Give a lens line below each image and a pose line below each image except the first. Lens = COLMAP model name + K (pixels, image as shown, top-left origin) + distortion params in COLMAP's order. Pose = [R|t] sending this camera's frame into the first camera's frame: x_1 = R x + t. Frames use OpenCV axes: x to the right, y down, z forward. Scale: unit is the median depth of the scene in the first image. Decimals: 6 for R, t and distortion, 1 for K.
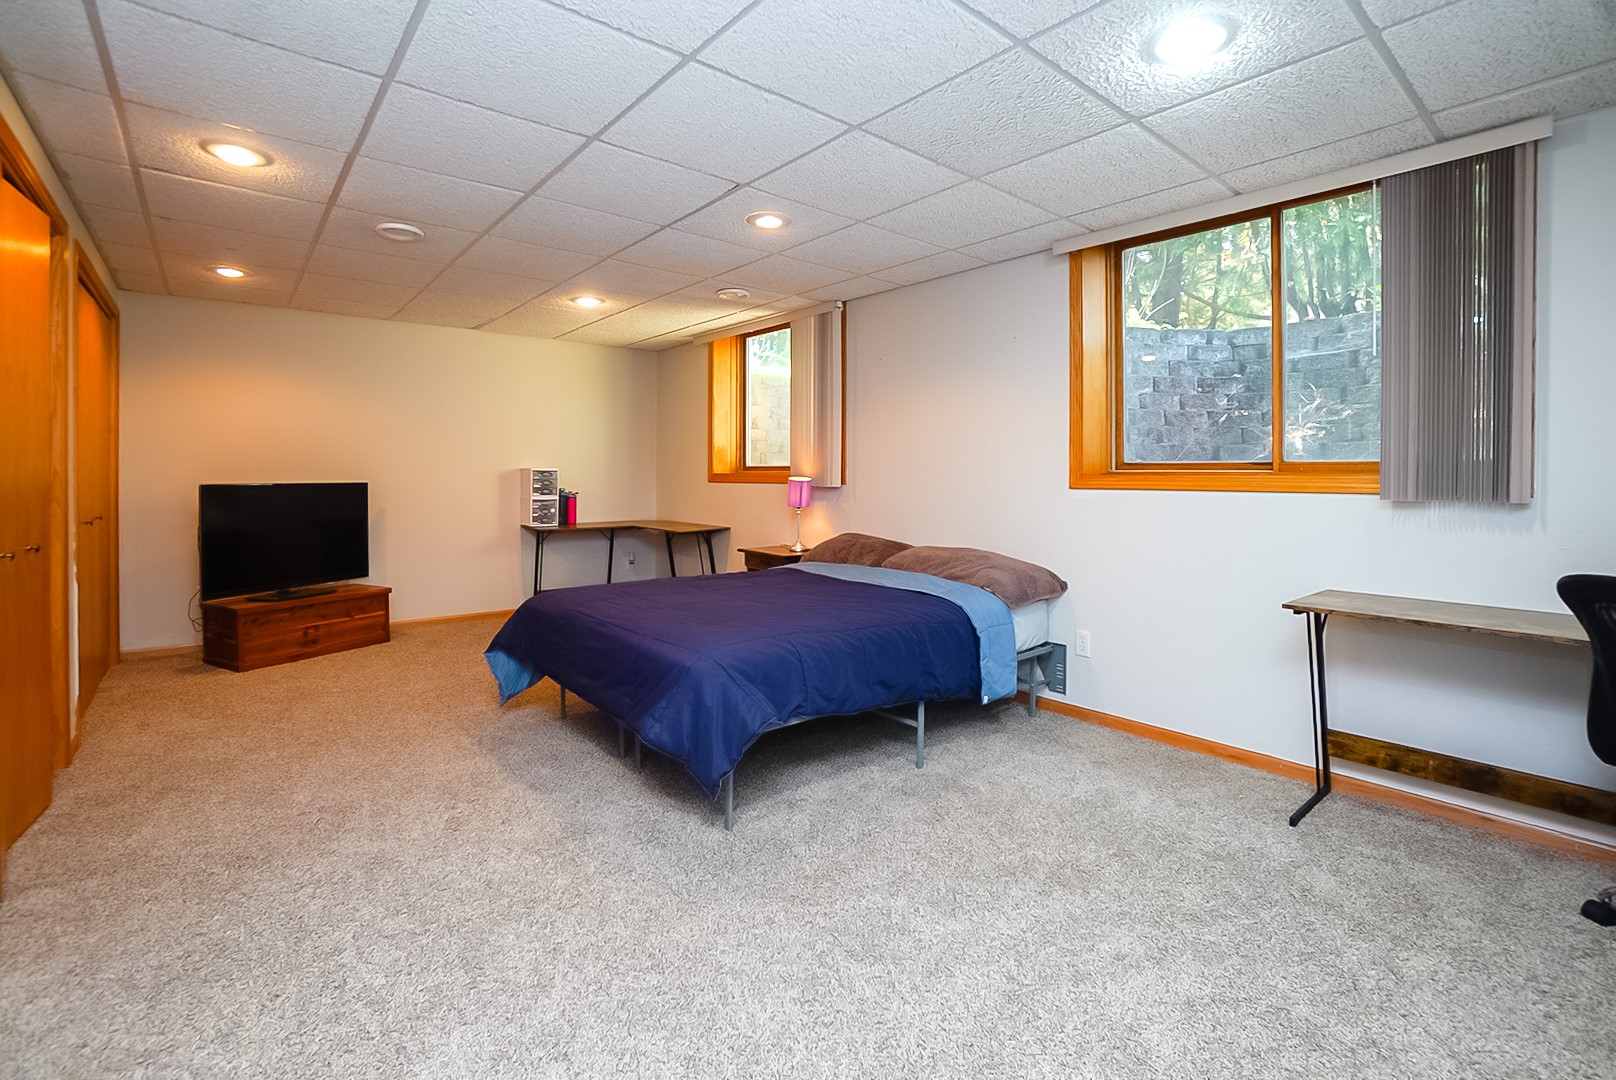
lens RADIAL K [[706.4, 0, 795.3], [0, 706.4, 484.3], [0, 0, 1]] dist [-0.040245, 0.003542]
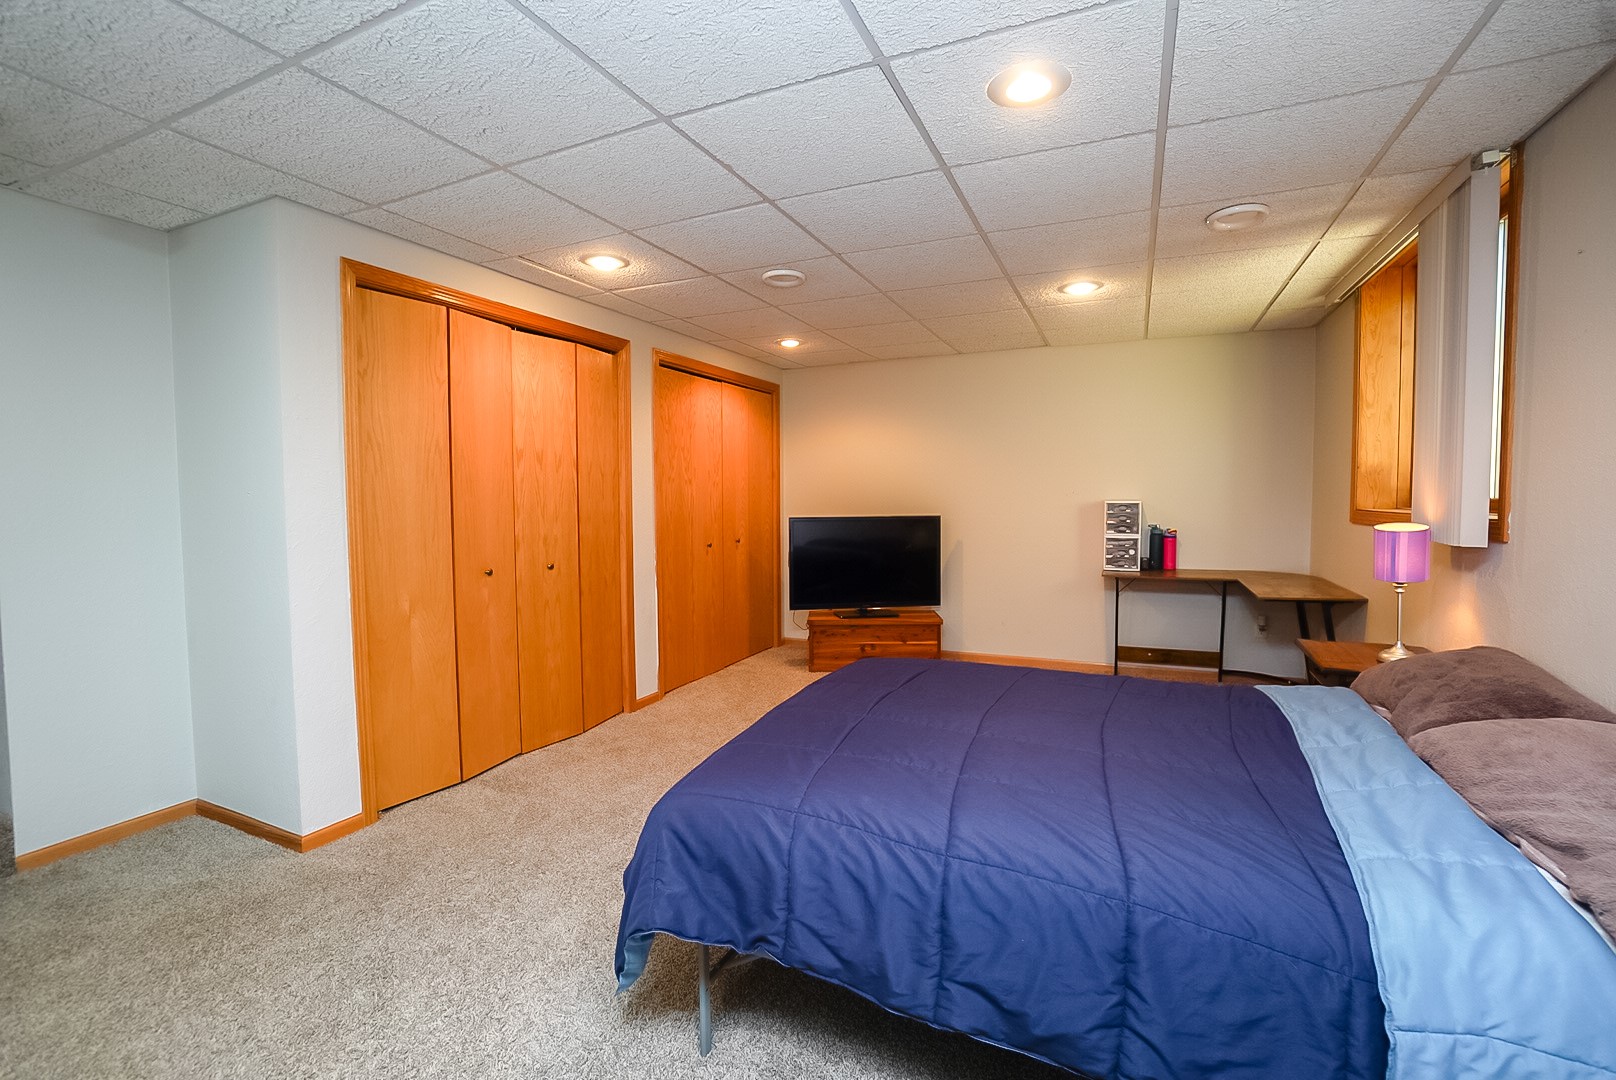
lens RADIAL K [[706.4, 0, 812.8], [0, 706.4, 540.5], [0, 0, 1]] dist [-0.040245, 0.003542]
pose [[0.466472, 0.049470, -0.883152, 0.203257], [-0.004006, 0.998543, 0.053818, -0.019064], [0.884527, -0.021566, 0.465990, 0.299251]]
